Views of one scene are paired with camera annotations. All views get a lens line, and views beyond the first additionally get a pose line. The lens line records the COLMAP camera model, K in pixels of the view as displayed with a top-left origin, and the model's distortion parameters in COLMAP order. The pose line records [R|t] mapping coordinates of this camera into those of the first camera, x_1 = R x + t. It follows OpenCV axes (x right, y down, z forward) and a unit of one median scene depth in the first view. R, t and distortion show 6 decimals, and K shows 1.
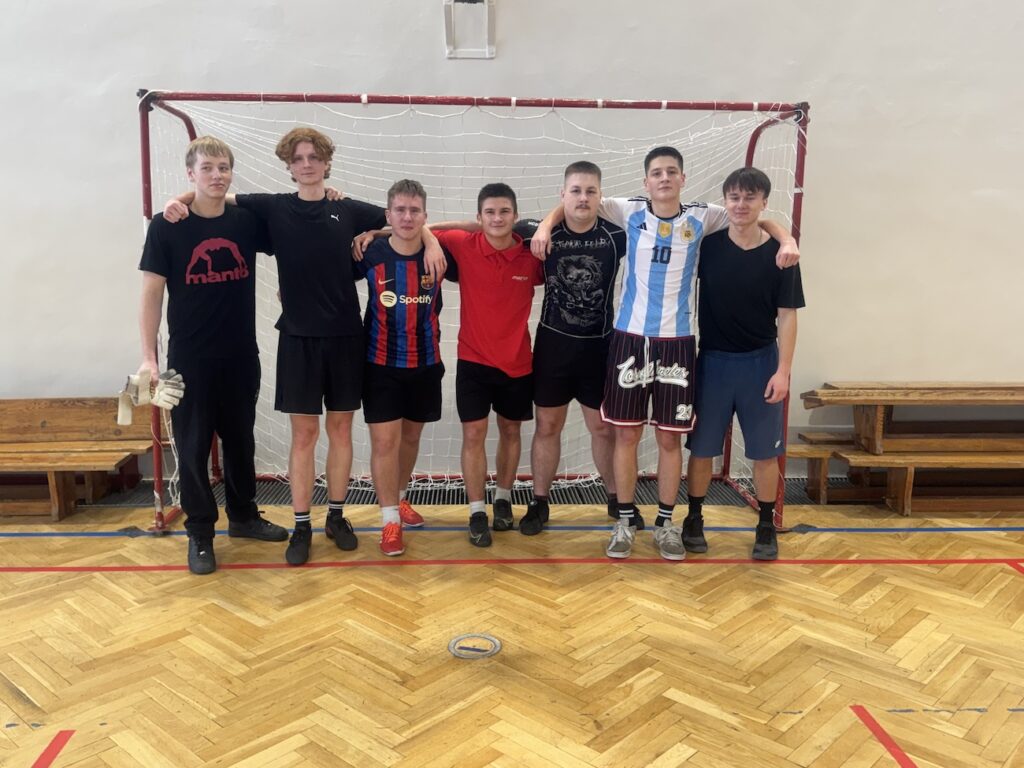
lens RADIAL K [[933.9, 0, 512.0], [0, 933.9, 384.0], [0, 0, 1]] dist [-0.000873, -0.155288]
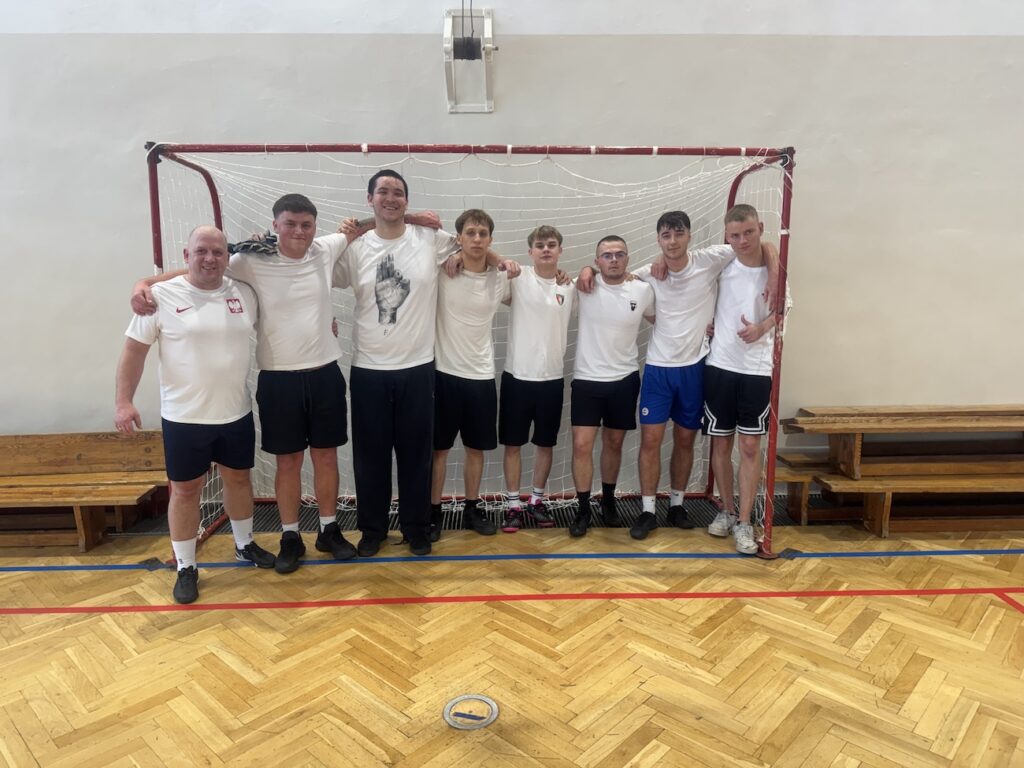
lens RADIAL K [[737.4, 0, 512.0], [0, 737.4, 384.0], [0, 0, 1]] dist [-0.067034, -0.003870]
pose [[0.999907, -0.010009, -0.009226, 0.010504], [0.009972, 0.999942, -0.004107, -0.043616], [0.009266, 0.004014, 0.999949, 0.213153]]
